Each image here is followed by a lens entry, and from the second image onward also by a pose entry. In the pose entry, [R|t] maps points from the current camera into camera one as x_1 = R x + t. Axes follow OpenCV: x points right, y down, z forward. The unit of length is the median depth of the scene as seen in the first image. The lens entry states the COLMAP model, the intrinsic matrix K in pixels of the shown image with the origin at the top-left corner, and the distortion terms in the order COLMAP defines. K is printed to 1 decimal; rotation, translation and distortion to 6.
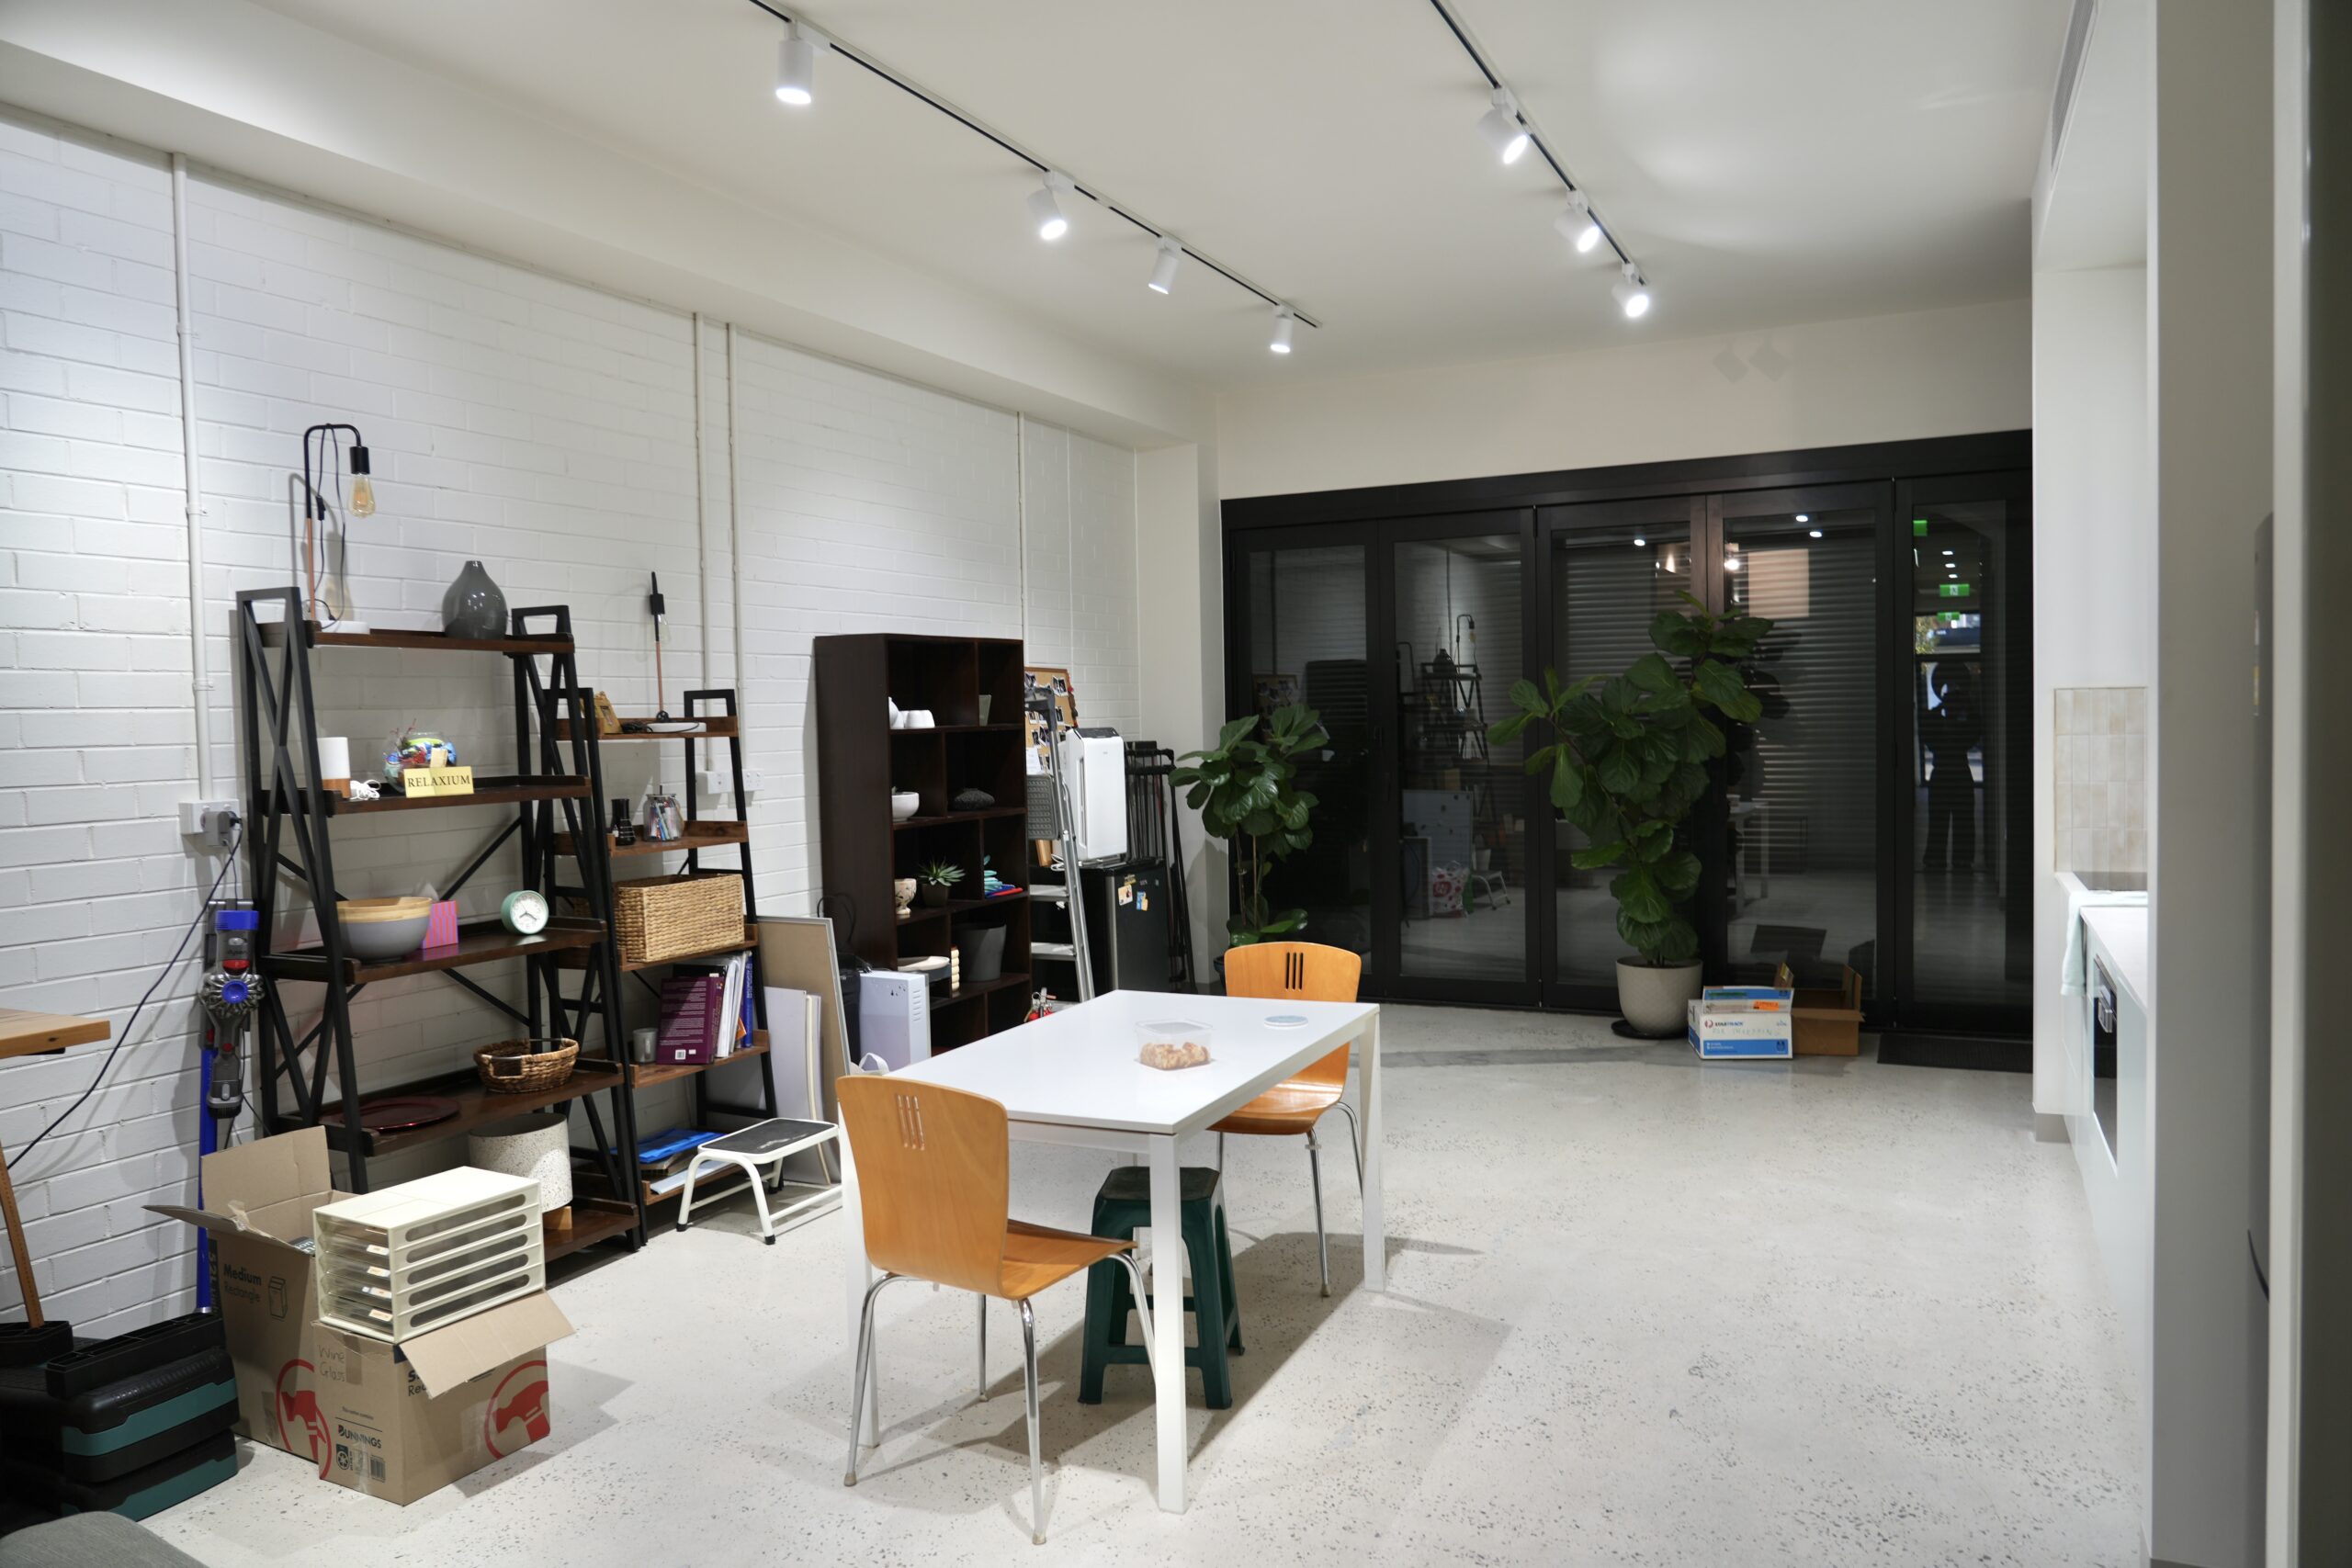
lens RADIAL K [[1587.3, 0, 1178.0], [0, 1587.3, 787.0], [0, 0, 1]] dist [-0.024639, 0.007574]
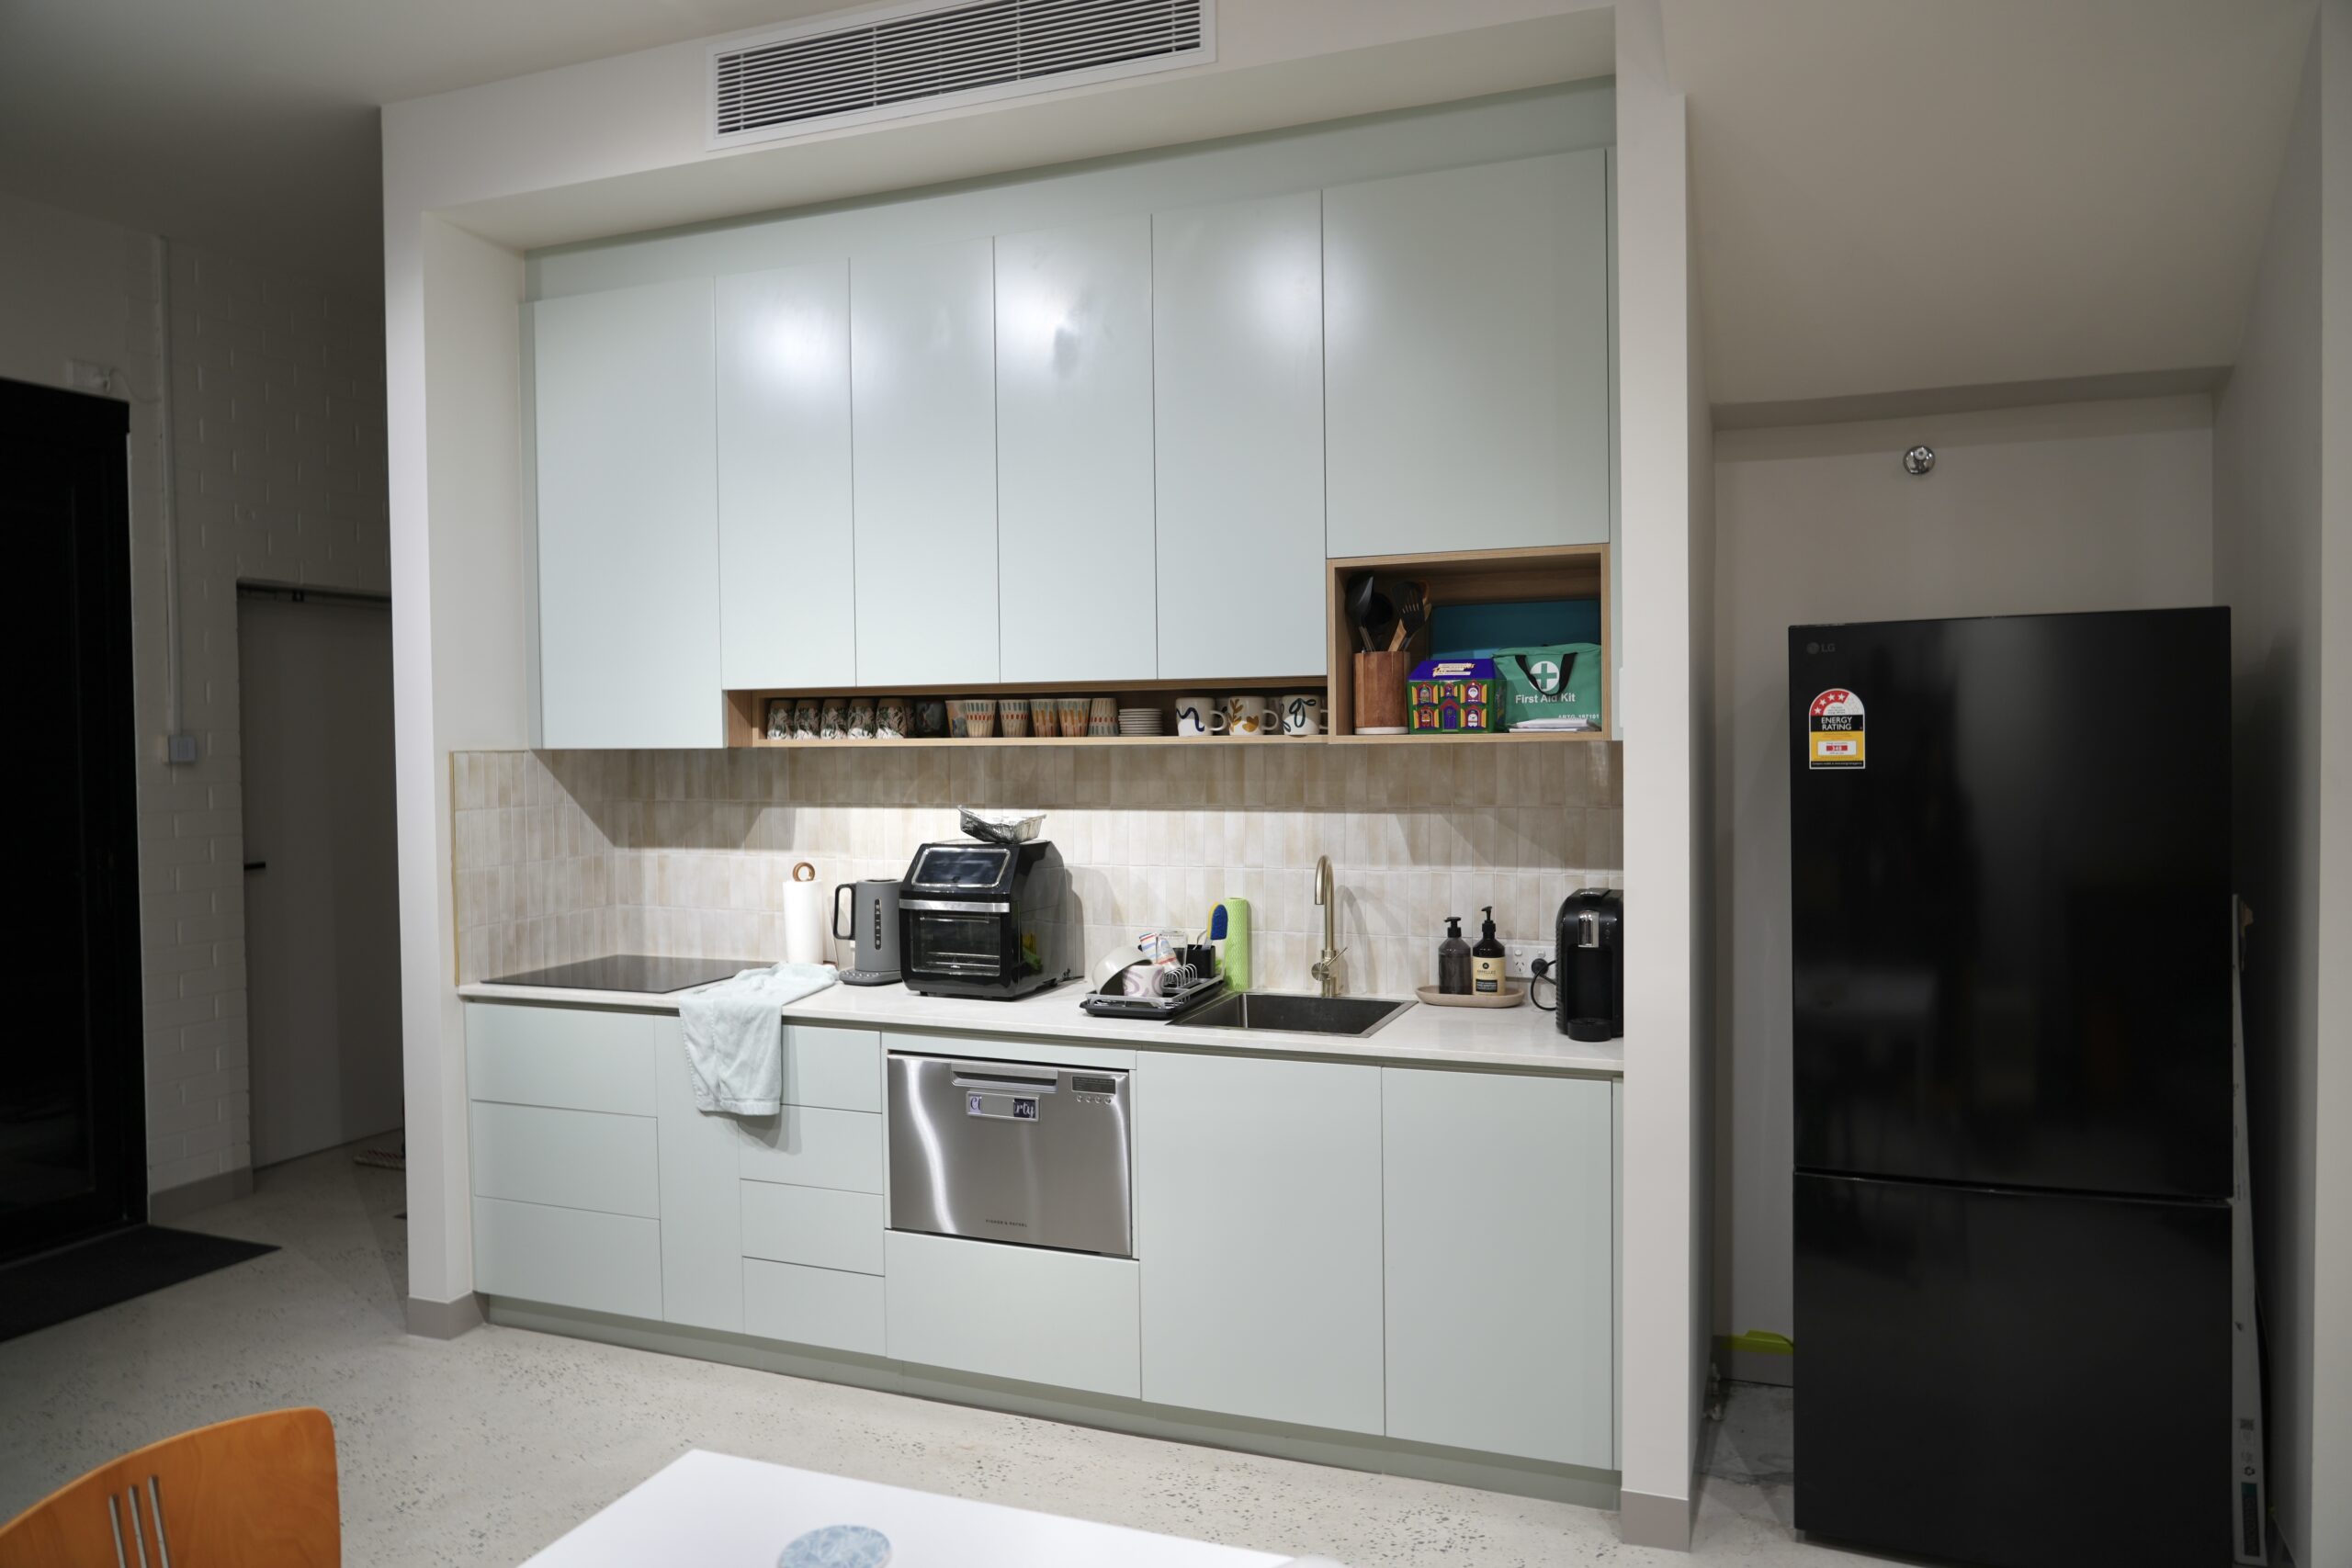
lens RADIAL K [[1587.3, 0, 1178.0], [0, 1587.3, 787.0], [0, 0, 1]] dist [-0.024639, 0.007574]
pose [[-0.075663, -0.000674, 0.997133, -0.250922], [0.055007, 0.998474, 0.004849, -0.028783], [-0.995615, 0.055216, -0.075511, 0.710735]]
